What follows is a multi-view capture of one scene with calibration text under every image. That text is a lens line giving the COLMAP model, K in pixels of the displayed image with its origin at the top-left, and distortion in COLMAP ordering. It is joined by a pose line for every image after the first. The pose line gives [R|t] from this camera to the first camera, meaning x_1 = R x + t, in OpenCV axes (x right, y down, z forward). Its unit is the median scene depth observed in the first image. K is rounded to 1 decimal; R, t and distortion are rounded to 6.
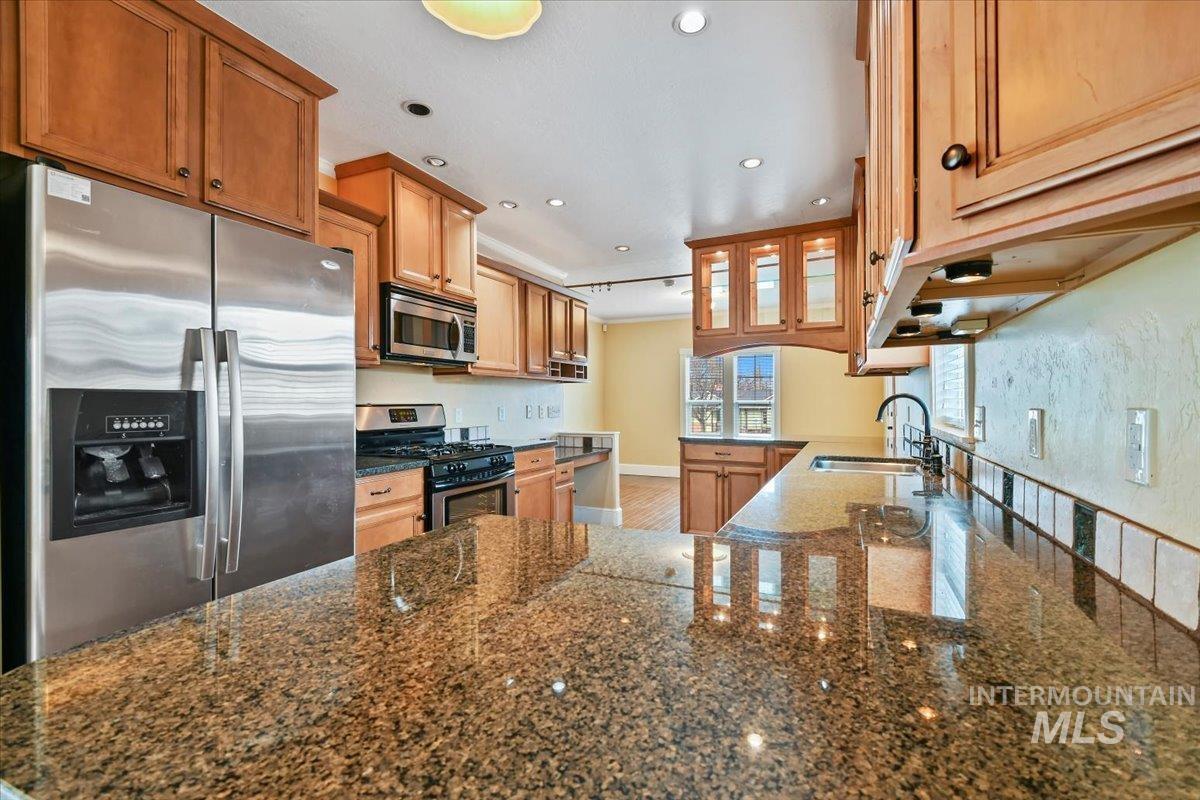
lens RADIAL K [[536.2, 0, 593.5], [0, 536.2, 401.1], [0, 0, 1]] dist [0.005427, -0.000760]
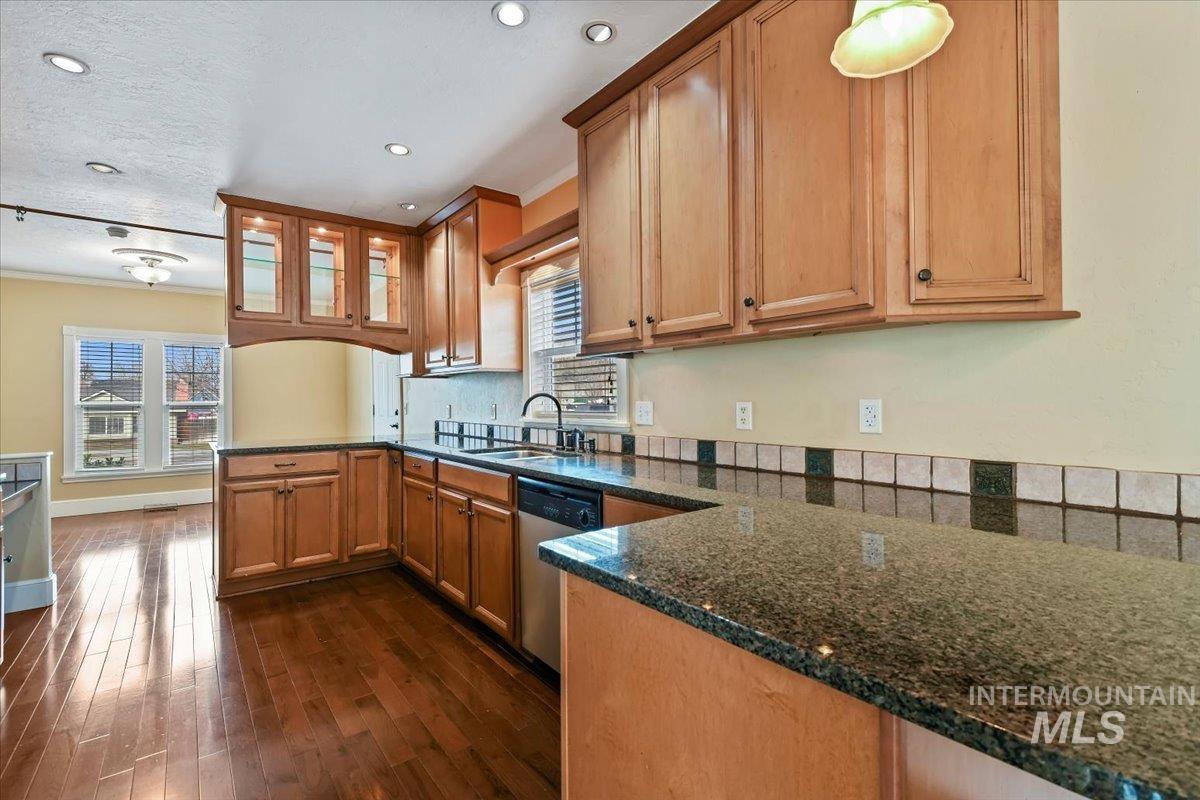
lens RADIAL K [[536.2, 0, 599.8], [0, 536.2, 398.5], [0, 0, 1]] dist [0.005427, -0.000760]
pose [[0.454984, -0.000499, 0.890500, -0.280053], [0.006011, 0.999979, -0.002511, 0.000087], [-0.890479, 0.006496, 0.454977, 0.182285]]
